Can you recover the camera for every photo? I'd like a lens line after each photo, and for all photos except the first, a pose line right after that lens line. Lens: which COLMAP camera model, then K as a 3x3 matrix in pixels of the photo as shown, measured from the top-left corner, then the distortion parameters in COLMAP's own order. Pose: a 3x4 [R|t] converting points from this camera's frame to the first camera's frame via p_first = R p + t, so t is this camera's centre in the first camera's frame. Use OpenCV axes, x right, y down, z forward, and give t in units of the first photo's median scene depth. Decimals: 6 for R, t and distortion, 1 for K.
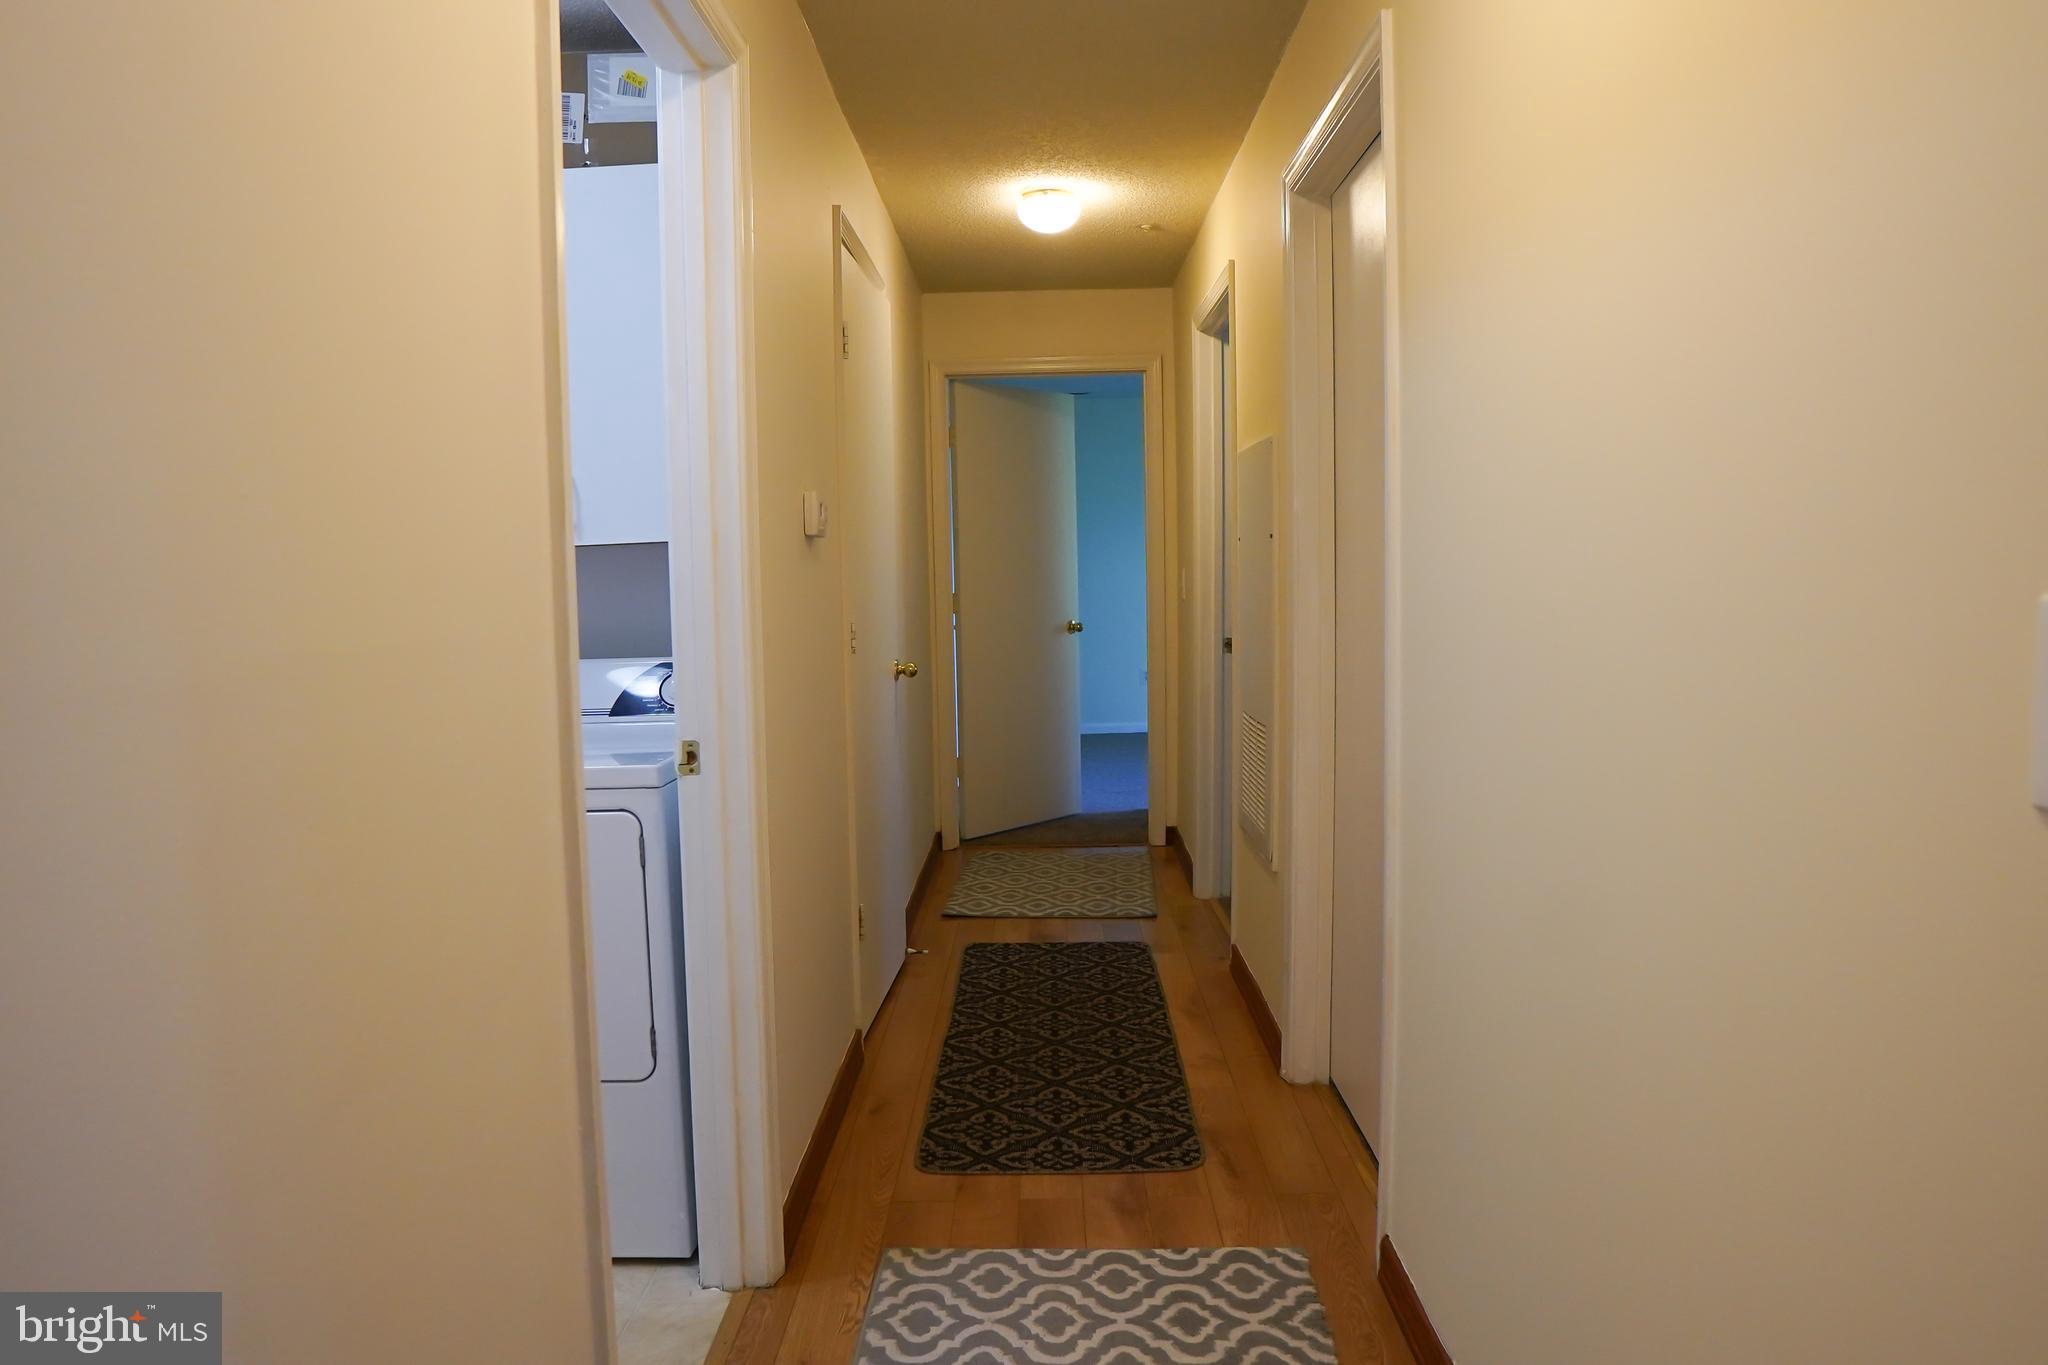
lens RADIAL K [[1459.3, 0, 1008.9], [0, 1459.3, 683.2], [0, 0, 1]] dist [-0.112853, 0.078266]
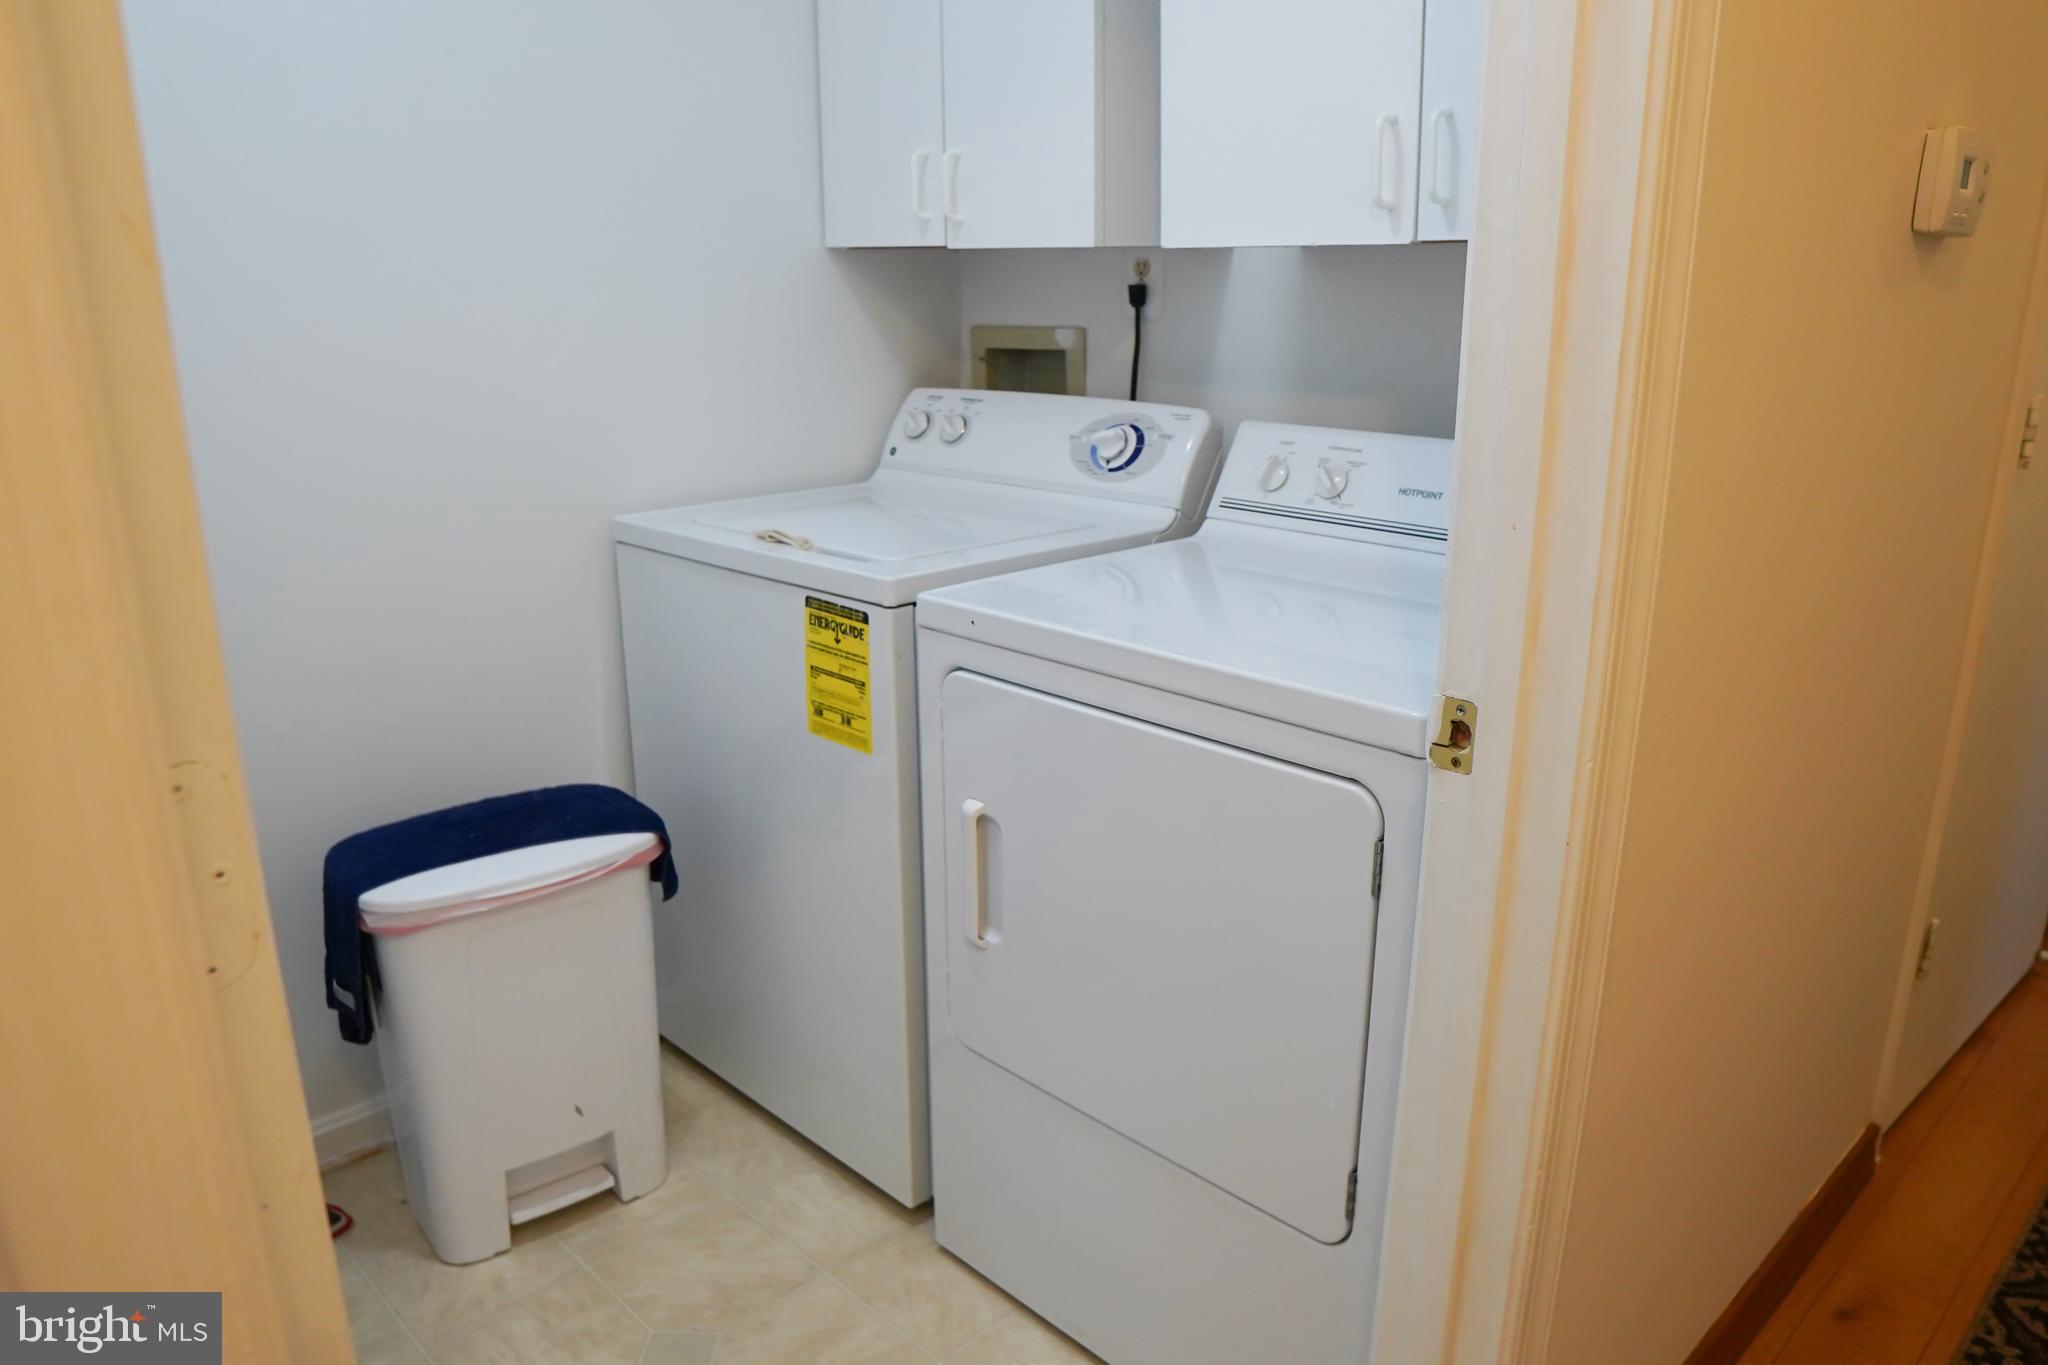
lens RADIAL K [[1459.3, 0, 1008.9], [0, 1459.3, 683.2], [0, 0, 1]] dist [-0.112853, 0.078266]
pose [[0.711962, 0.216605, -0.667977, -0.017024], [-0.065971, 0.967663, 0.243468, -0.057069], [0.699112, -0.129273, 0.703229, 0.506027]]
